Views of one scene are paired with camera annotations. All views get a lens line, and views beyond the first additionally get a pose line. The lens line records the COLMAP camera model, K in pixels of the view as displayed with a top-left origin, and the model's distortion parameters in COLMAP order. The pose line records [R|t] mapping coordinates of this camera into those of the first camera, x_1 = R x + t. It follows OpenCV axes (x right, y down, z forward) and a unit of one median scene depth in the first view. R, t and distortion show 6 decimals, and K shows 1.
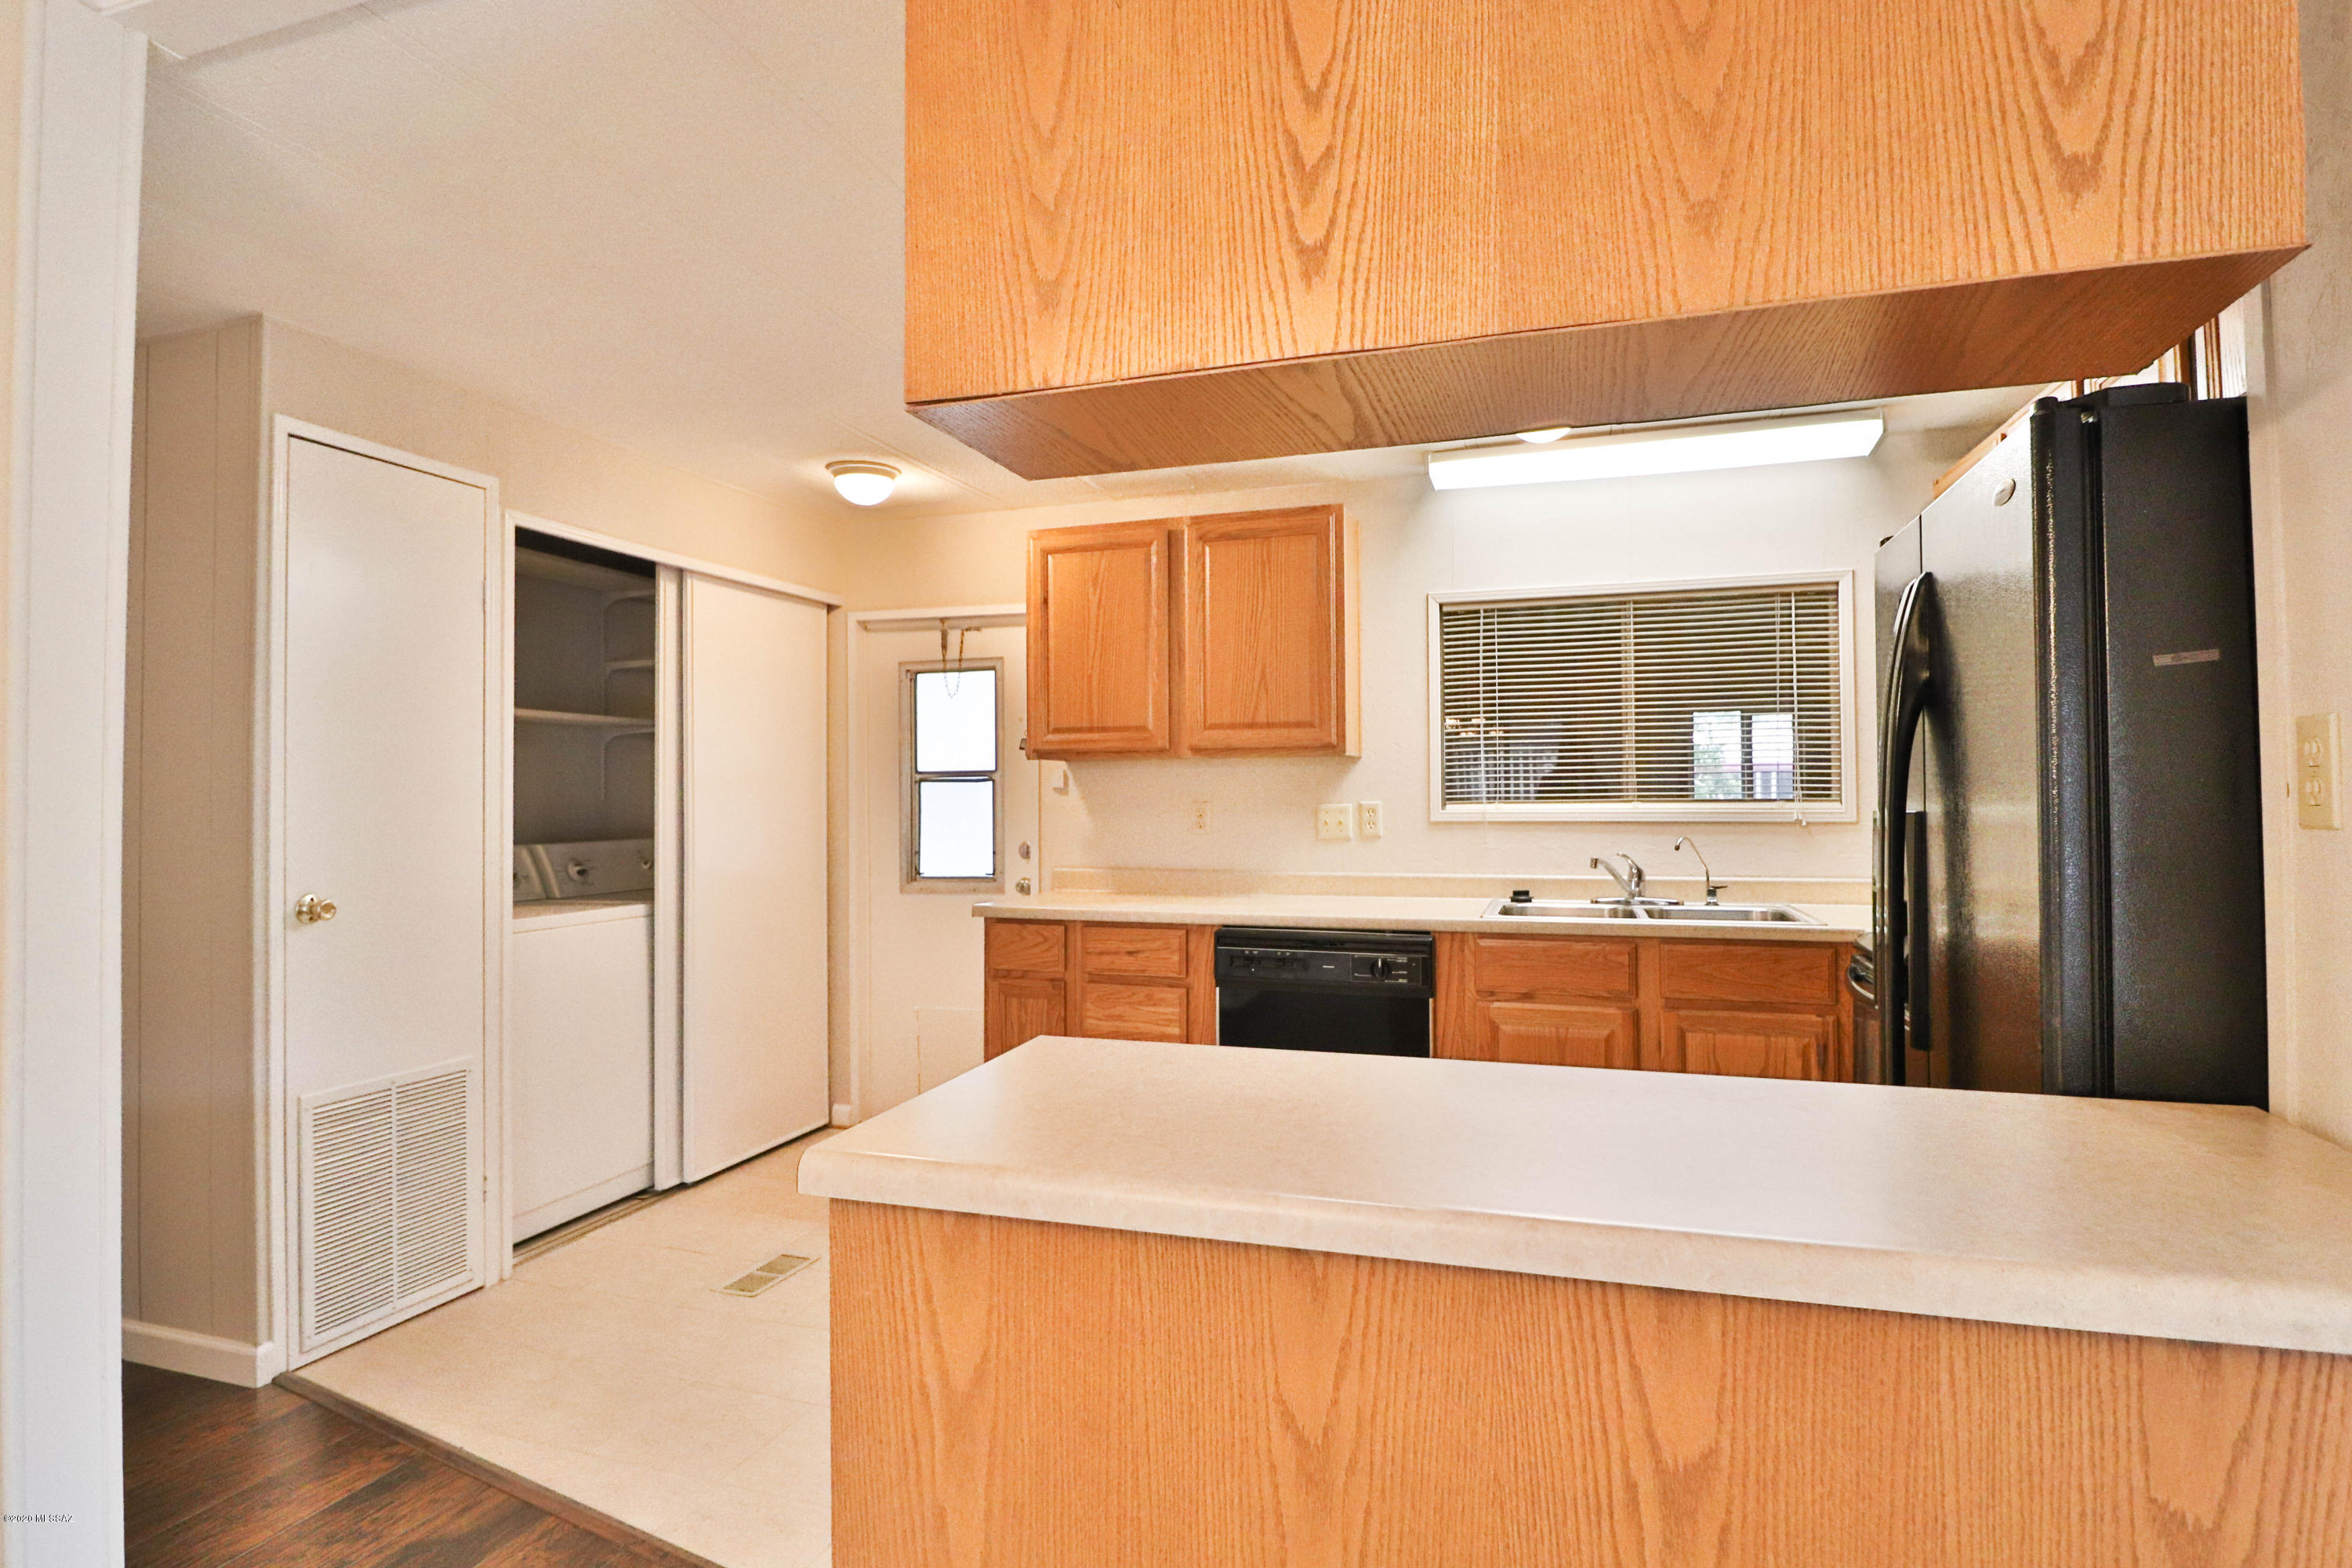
lens RADIAL K [[1214.7, 0, 1161.7], [0, 1214.7, 770.4], [0, 0, 1]] dist [-0.000721, -0.012942]
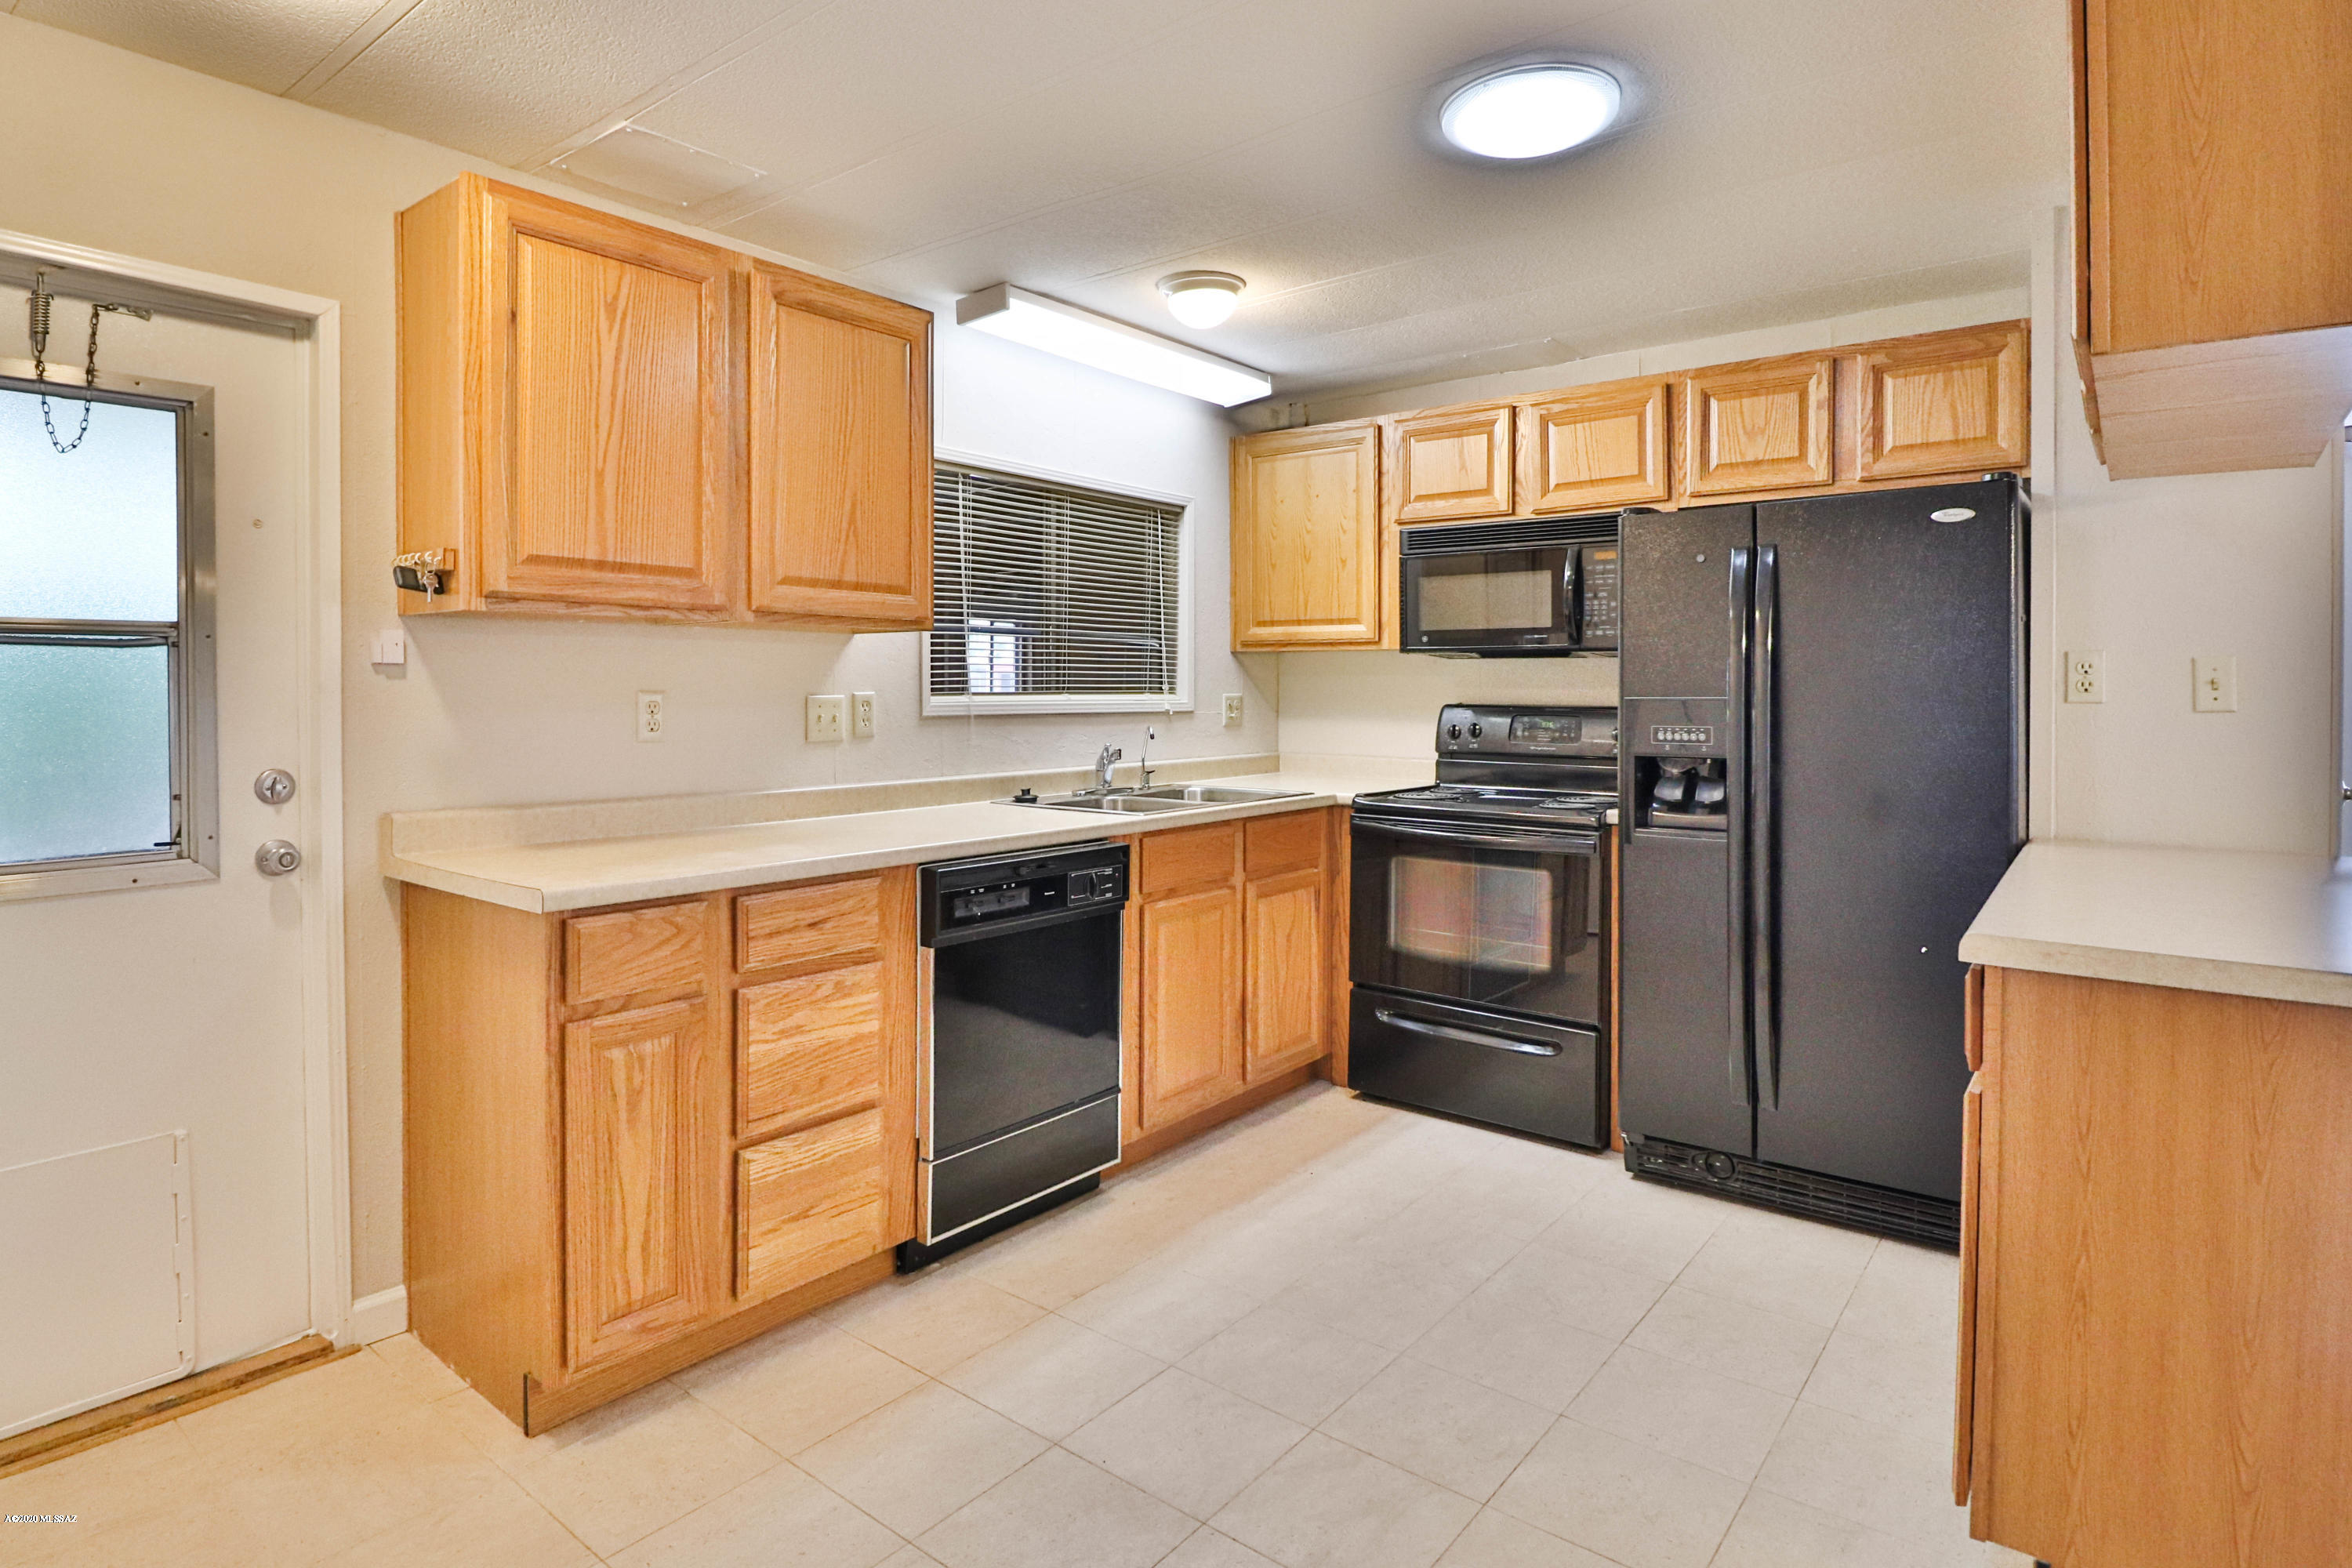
lens RADIAL K [[1261.4, 0, 1169.1], [0, 1261.4, 697.3], [0, 0, 1]] dist [0.000254, -0.017361]
pose [[0.338467, 0.000432, 0.940978, -0.550851], [-0.024938, 0.999653, 0.008511, 0.017892], [-0.940648, -0.026347, 0.338361, 0.558330]]
